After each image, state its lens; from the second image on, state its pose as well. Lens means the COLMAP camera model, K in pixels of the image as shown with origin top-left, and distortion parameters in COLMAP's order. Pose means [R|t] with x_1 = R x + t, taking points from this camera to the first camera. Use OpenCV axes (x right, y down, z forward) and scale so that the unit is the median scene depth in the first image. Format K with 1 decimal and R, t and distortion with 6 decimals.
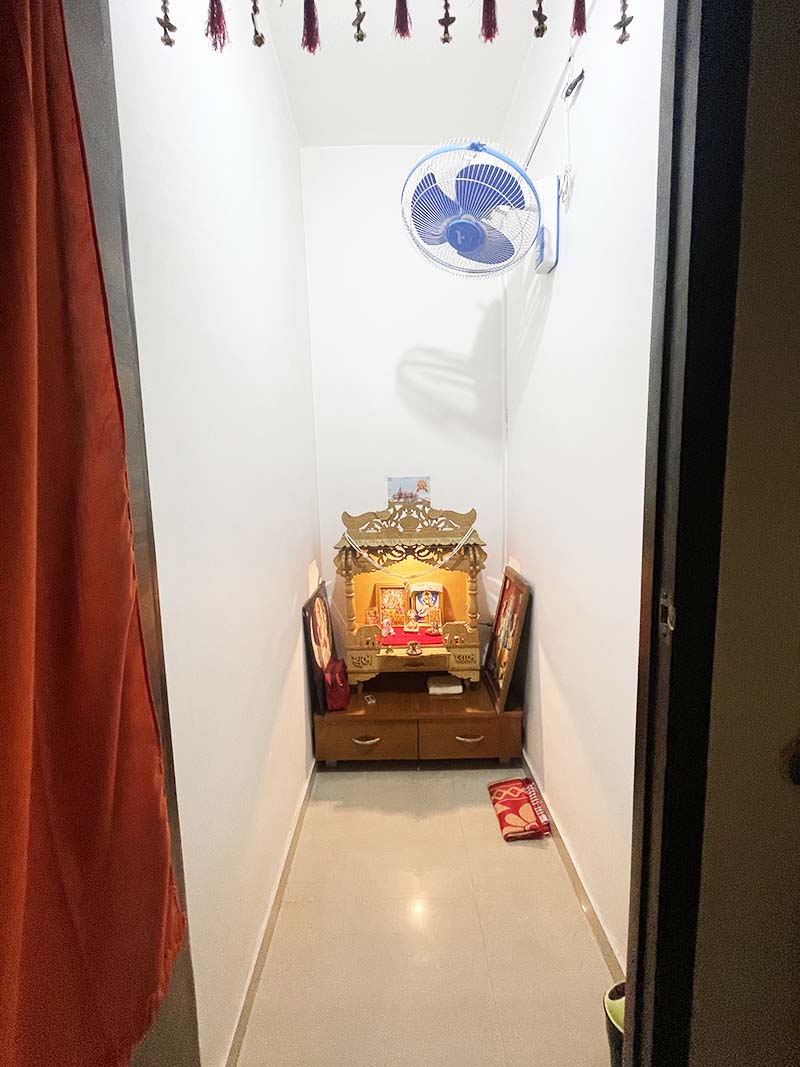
lens RADIAL K [[431.1, 0, 400.0], [0, 431.1, 533.5], [0, 0, 1]] dist [-0.002539, 0.000383]
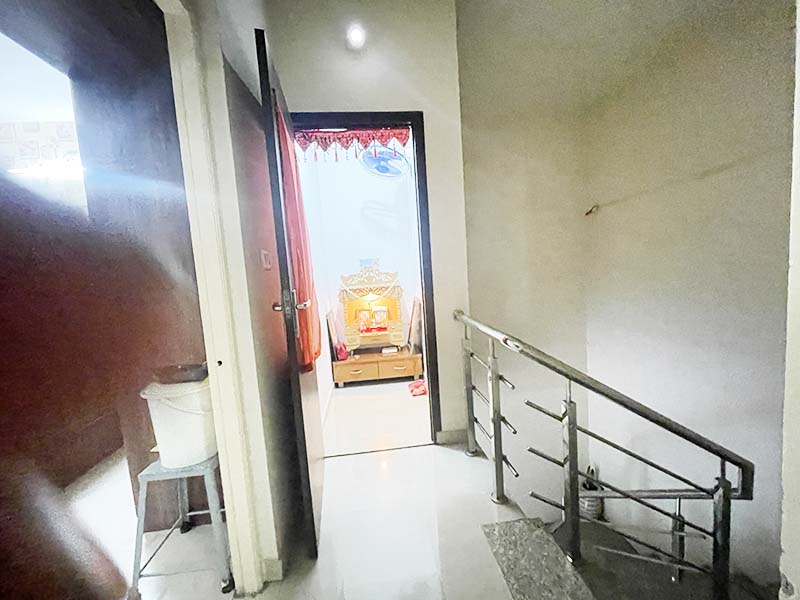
lens RADIAL K [[320.9, 0, 401.6], [0, 320.9, 299.0], [0, 0, 1]] dist [-0.001245, 0.000049]
pose [[0.993992, -0.053224, 0.095638, 0.021283], [0.056029, 0.998067, -0.026890, 0.142541], [-0.094022, 0.032086, 0.995053, -0.740217]]
